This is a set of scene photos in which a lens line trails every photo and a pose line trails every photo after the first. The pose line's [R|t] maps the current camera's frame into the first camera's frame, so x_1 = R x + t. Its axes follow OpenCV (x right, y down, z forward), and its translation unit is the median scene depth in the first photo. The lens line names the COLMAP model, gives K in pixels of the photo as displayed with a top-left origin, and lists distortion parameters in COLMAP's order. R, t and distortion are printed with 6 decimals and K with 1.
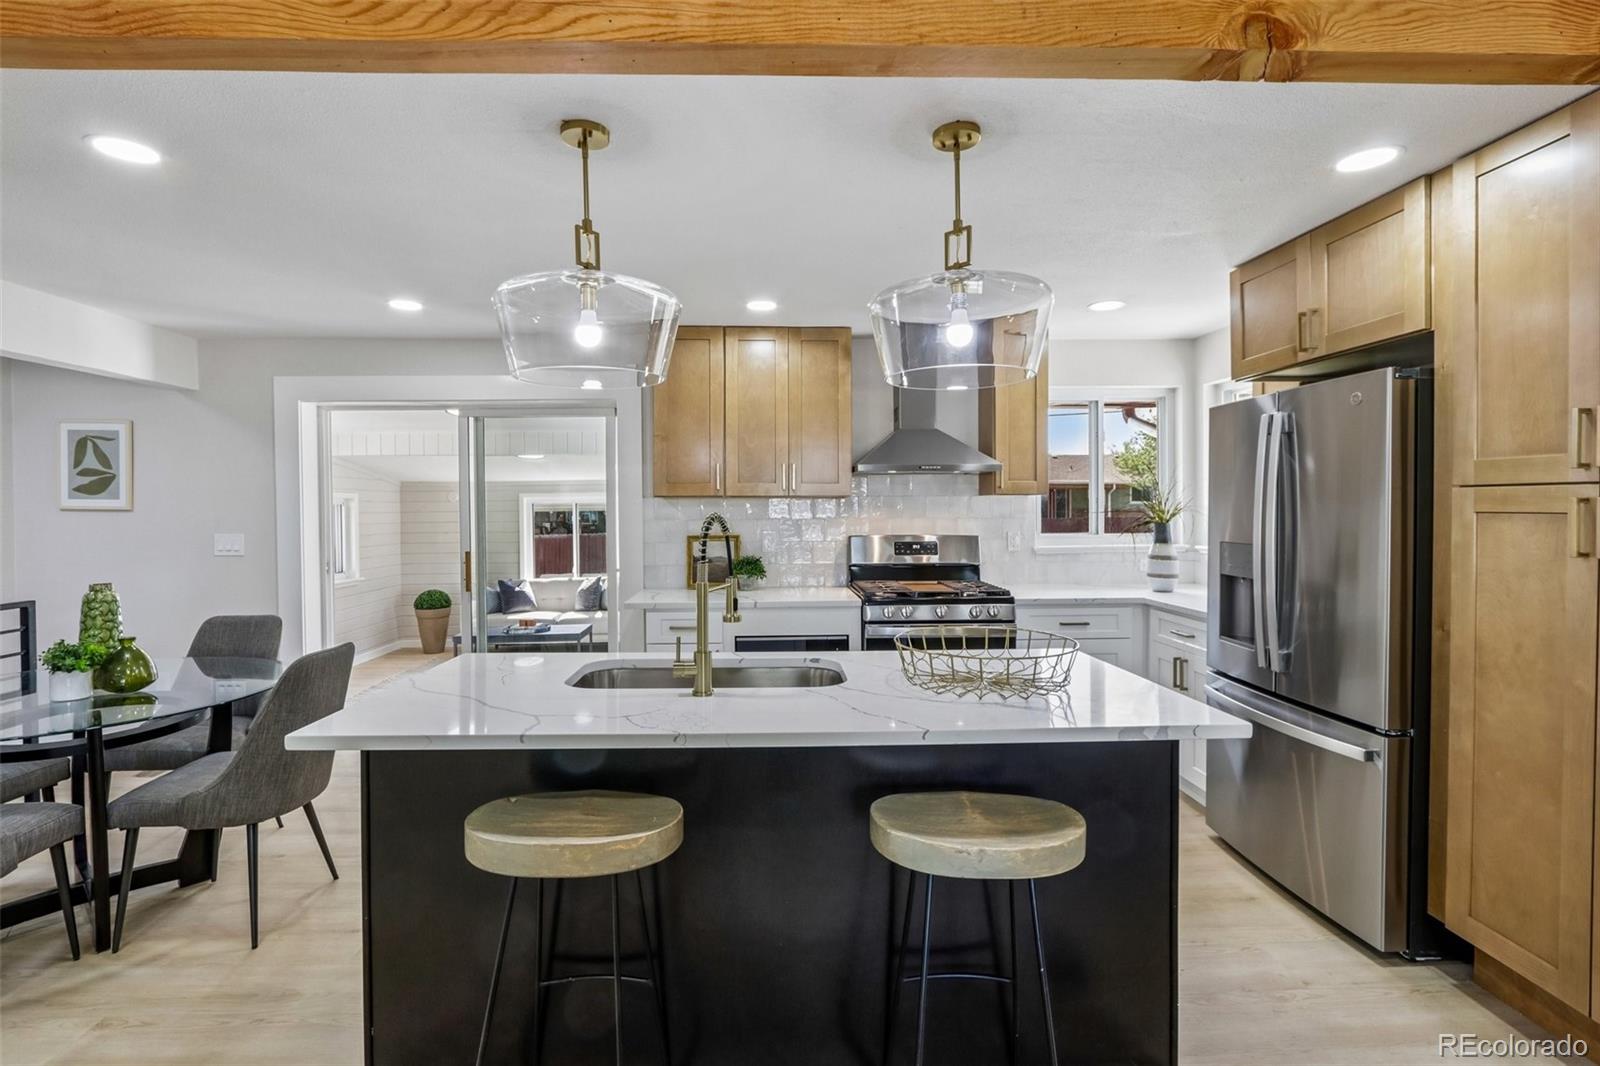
lens RADIAL K [[738.9, 0, 785.7], [0, 738.9, 517.5], [0, 0, 1]] dist [-0.020524, 0.004510]
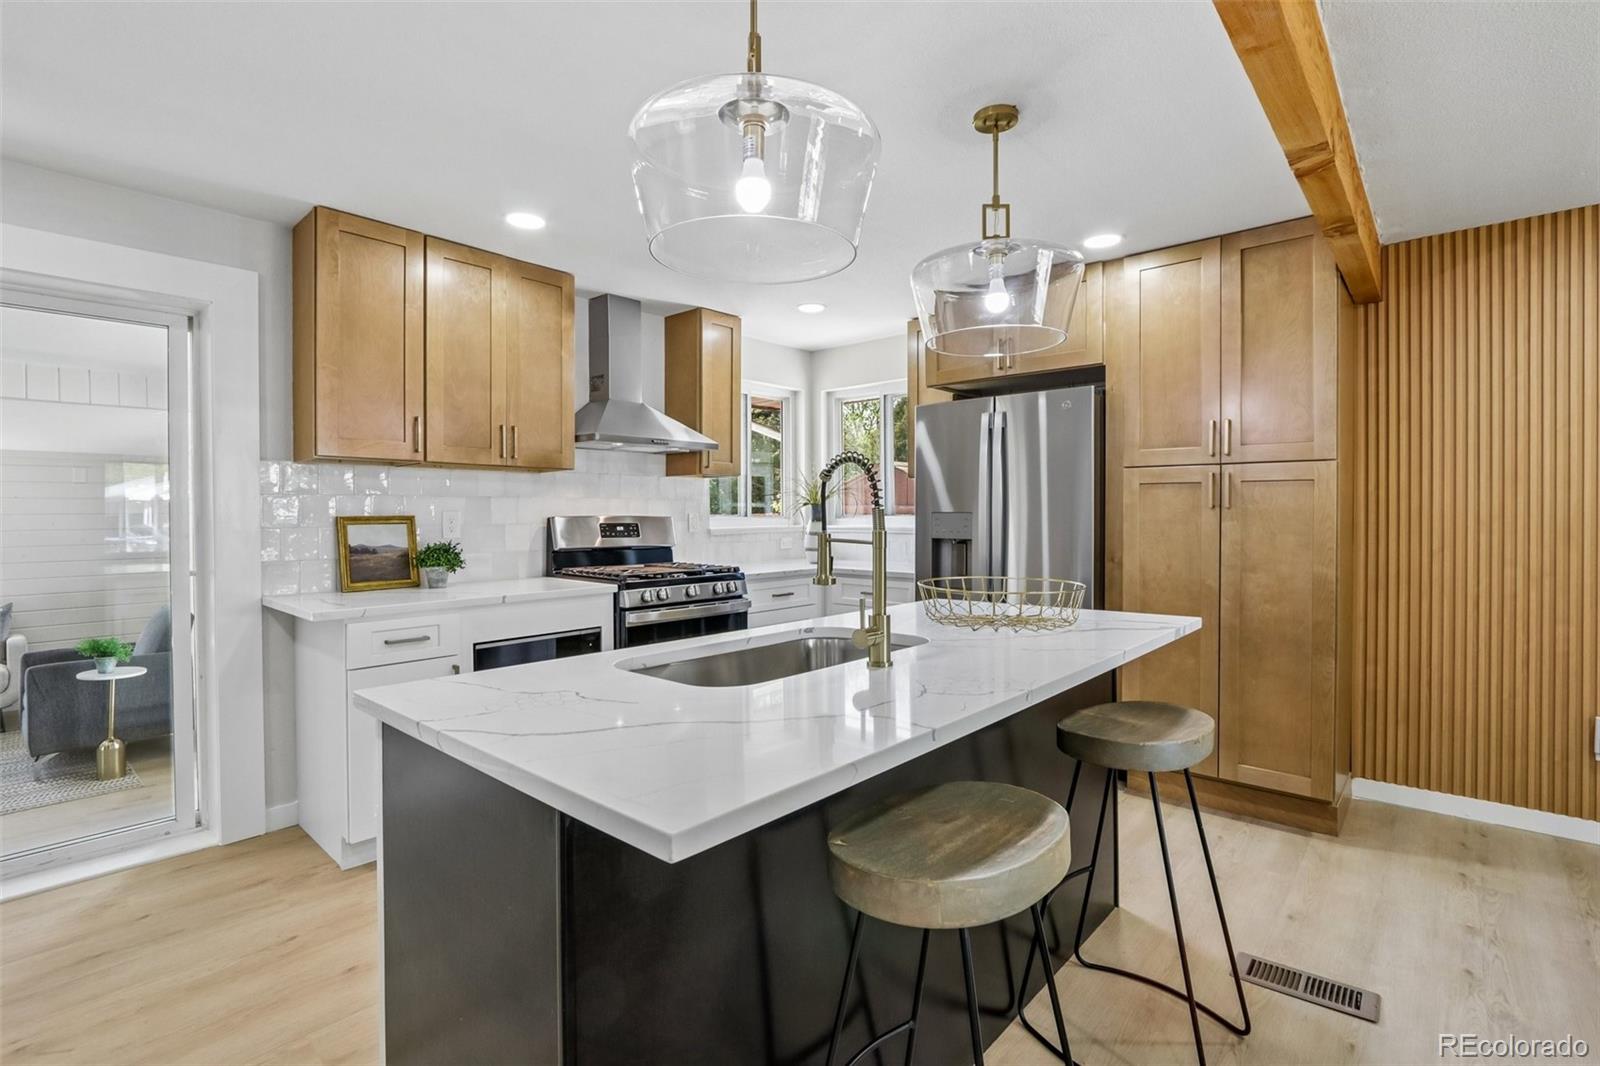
lens RADIAL K [[733.8, 0, 783.6], [0, 733.8, 516.6], [0, 0, 1]] dist [-0.014230, 0.001046]
pose [[0.700898, 0.000148, 0.713262, -0.404006], [0.007388, 0.999945, -0.007468, 0.039445], [-0.713223, 0.010504, 0.700858, 0.253704]]
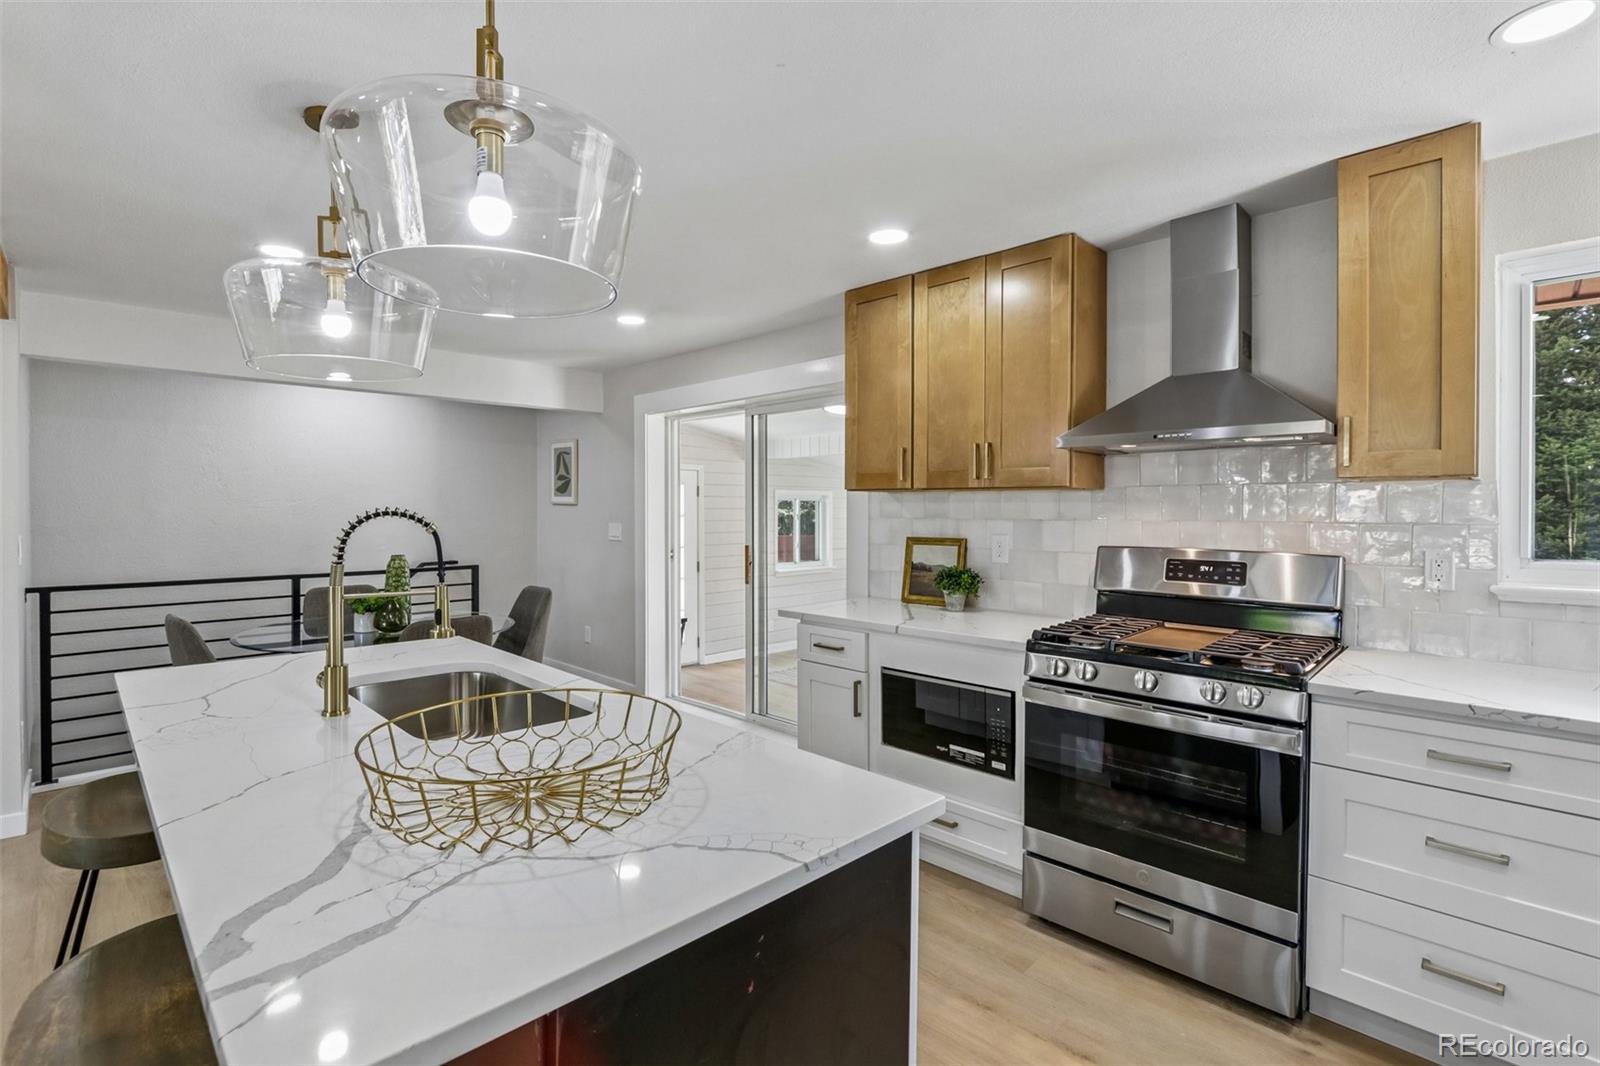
lens RADIAL K [[733.8, 0, 783.6], [0, 733.8, 516.6], [0, 0, 1]] dist [-0.014230, 0.001046]
pose [[0.679850, 0.014622, -0.733206, 0.455199], [-0.012729, 0.999886, 0.008137, -0.004255], [0.733241, 0.003801, 0.679958, 0.413730]]
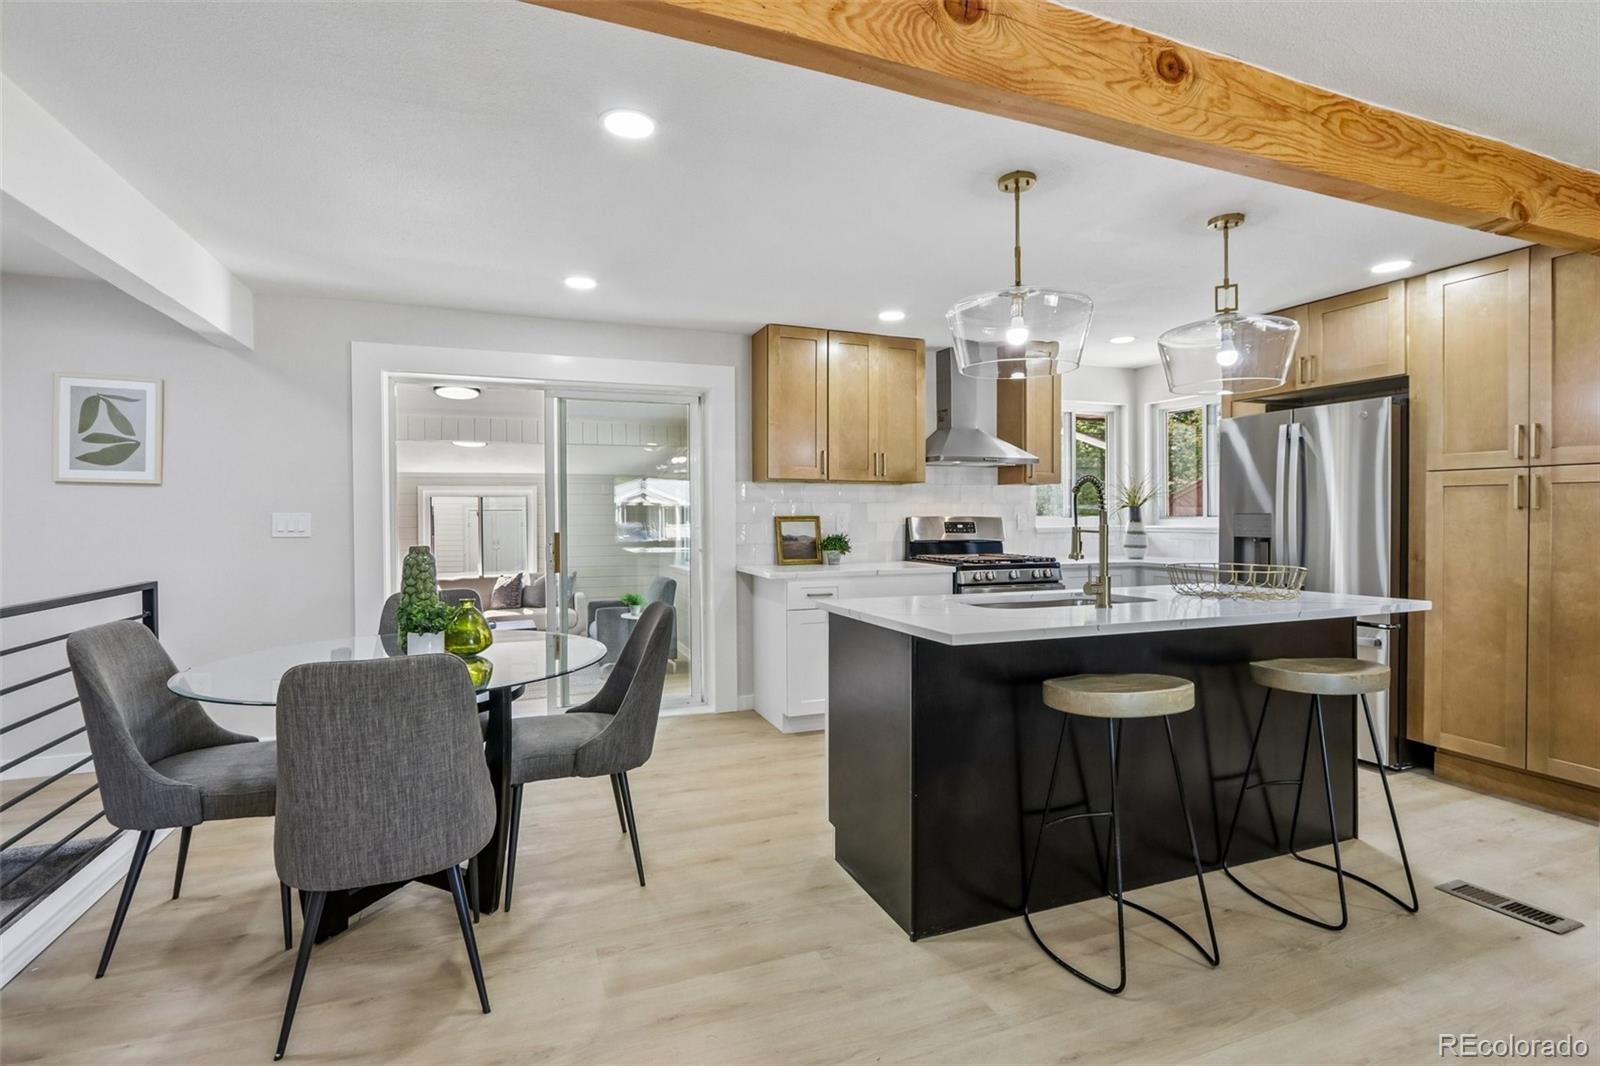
lens RADIAL K [[732.9, 0, 790.4], [0, 732.9, 519.0], [0, 0, 1]] dist [-0.015308, 0.000723]
pose [[0.947106, 0.002107, 0.320915, -0.563316], [0.000714, 0.999962, -0.008673, 0.045604], [-0.320921, 0.008444, 0.947068, -0.047517]]
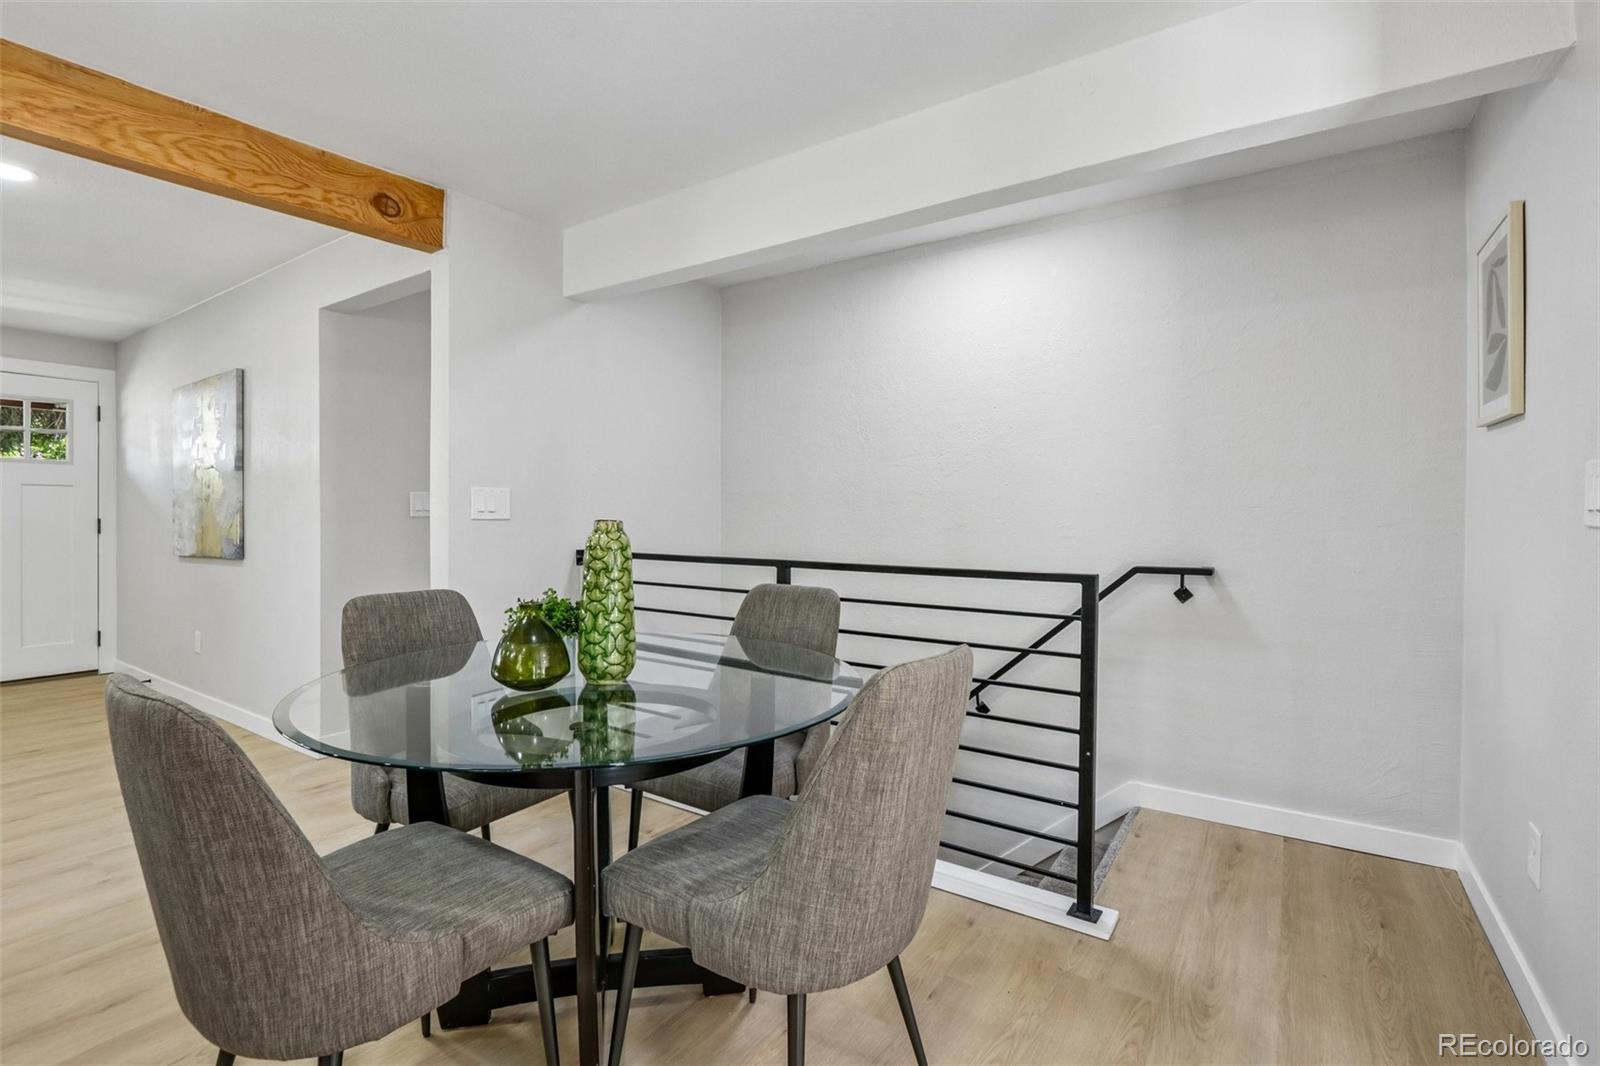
lens RADIAL K [[715.1, 0, 801.9], [0, 715.1, 516.4], [0, 0, 1]] dist [-0.002893, -0.000167]
pose [[-0.595430, 0.006217, -0.803383, -0.385560], [-0.007896, 0.999876, 0.013589, 0.055458], [0.803369, 0.014435, -0.595307, 1.090784]]
